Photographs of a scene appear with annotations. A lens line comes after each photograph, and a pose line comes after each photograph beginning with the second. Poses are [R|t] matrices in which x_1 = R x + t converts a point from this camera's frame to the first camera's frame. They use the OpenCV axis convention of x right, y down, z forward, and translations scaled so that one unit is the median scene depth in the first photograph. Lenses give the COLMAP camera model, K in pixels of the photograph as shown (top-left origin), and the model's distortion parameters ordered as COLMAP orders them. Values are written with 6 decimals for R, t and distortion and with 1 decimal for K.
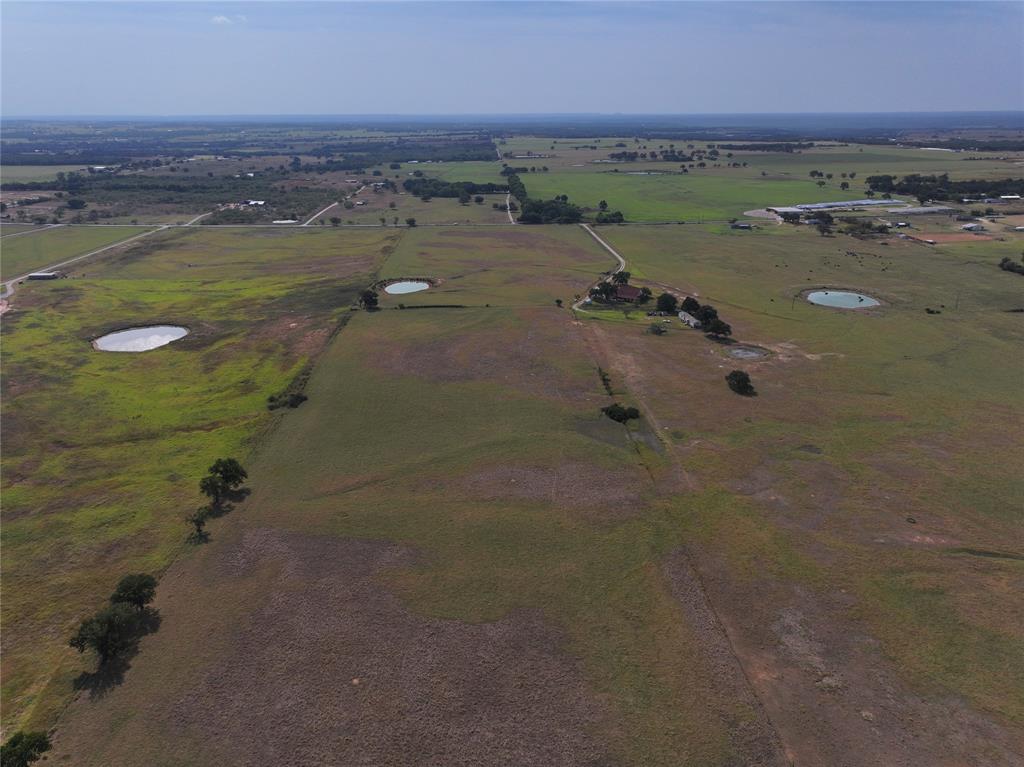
lens RADIAL K [[718.7, 0, 513.6], [0, 718.7, 386.9], [0, 0, 1]] dist [-0.002721, 0.018292]
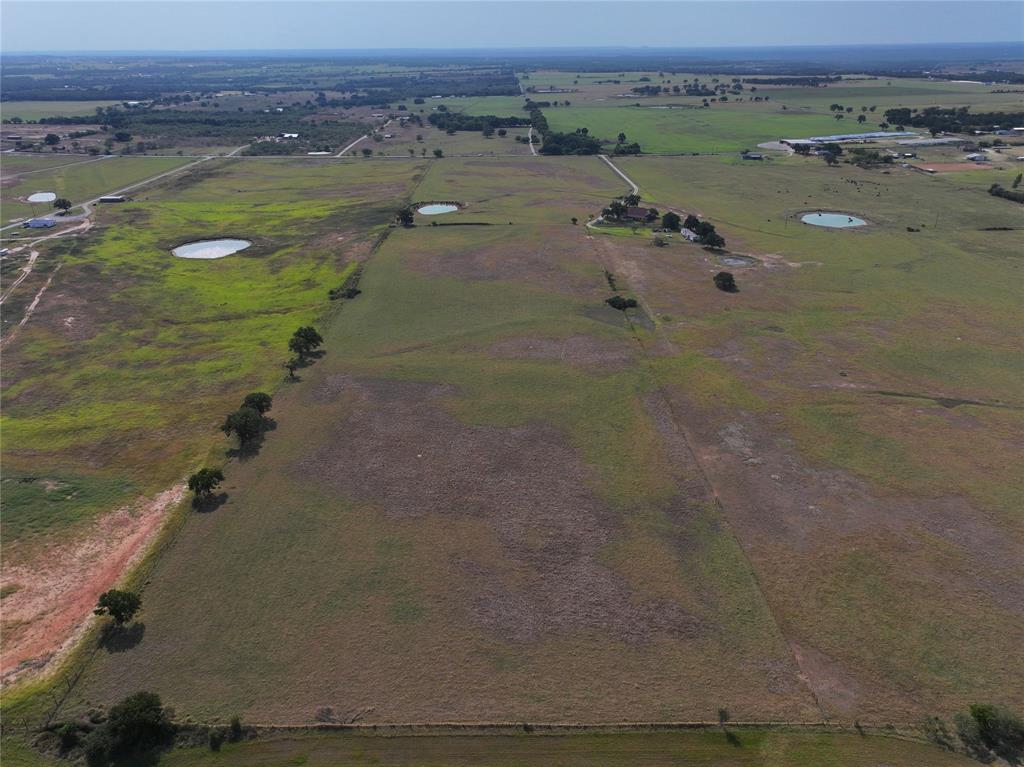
lens RADIAL K [[718.7, 0, 511.6], [0, 718.7, 380.2], [0, 0, 1]] dist [-0.002721, 0.018292]
pose [[0.999472, 0.010257, -0.030829, 0.002120], [-0.008061, 0.997477, 0.070526, 0.049625], [0.031474, -0.070240, 0.997033, -0.130289]]
